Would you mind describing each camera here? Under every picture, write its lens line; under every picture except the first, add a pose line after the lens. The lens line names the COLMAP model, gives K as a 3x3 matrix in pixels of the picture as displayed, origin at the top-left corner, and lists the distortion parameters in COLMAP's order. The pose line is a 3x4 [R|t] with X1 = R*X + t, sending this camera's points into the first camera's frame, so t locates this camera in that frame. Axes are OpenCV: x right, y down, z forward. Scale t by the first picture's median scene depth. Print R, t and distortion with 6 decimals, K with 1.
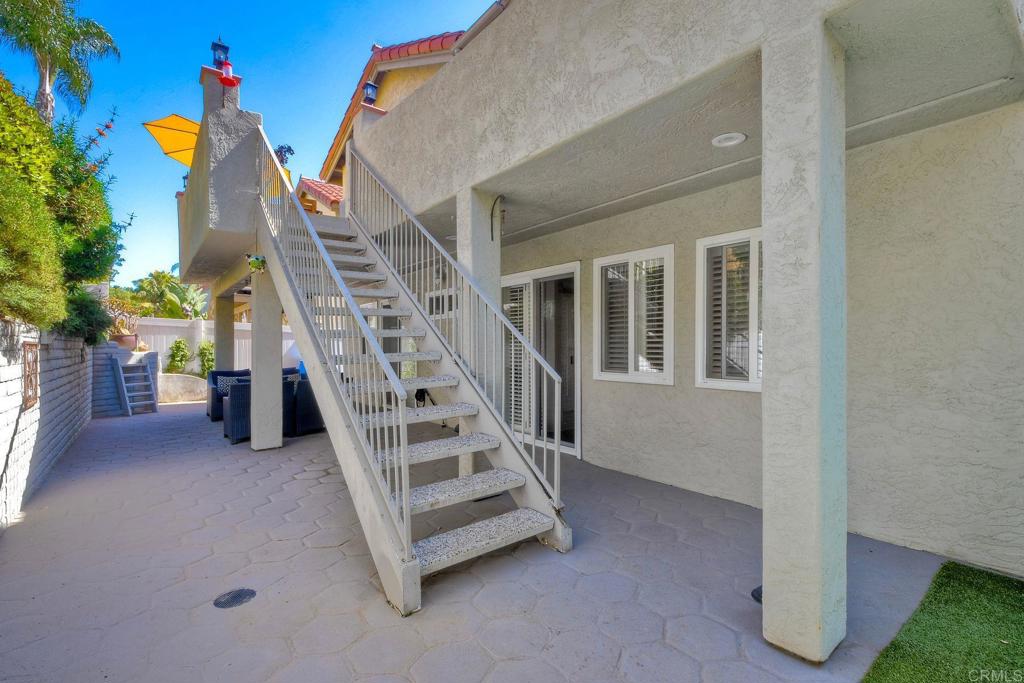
lens RADIAL K [[466.0, 0, 512.0], [0, 466.0, 341.5], [0, 0, 1]] dist [-0.000301, -0.000223]
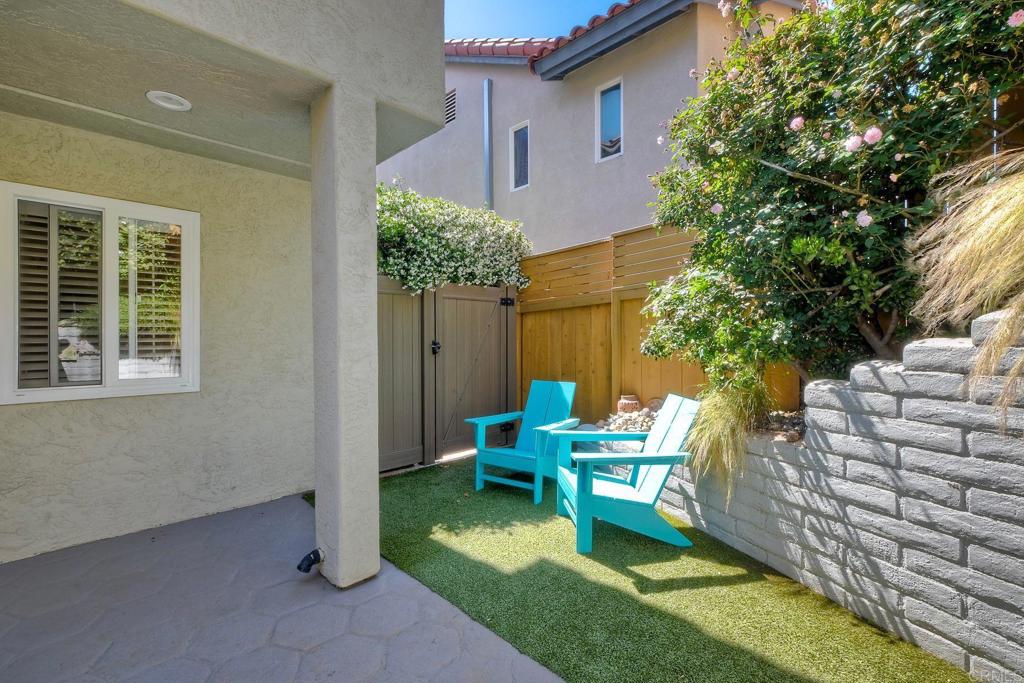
lens RADIAL K [[466.0, 0, 512.0], [0, 466.0, 341.5], [0, 0, 1]] dist [-0.000301, -0.000223]
pose [[-0.170709, 0.000818, 0.985321, -1.313158], [-0.006403, 0.999978, -0.001940, 0.025686], [-0.985301, -0.006640, -0.170699, 1.461735]]
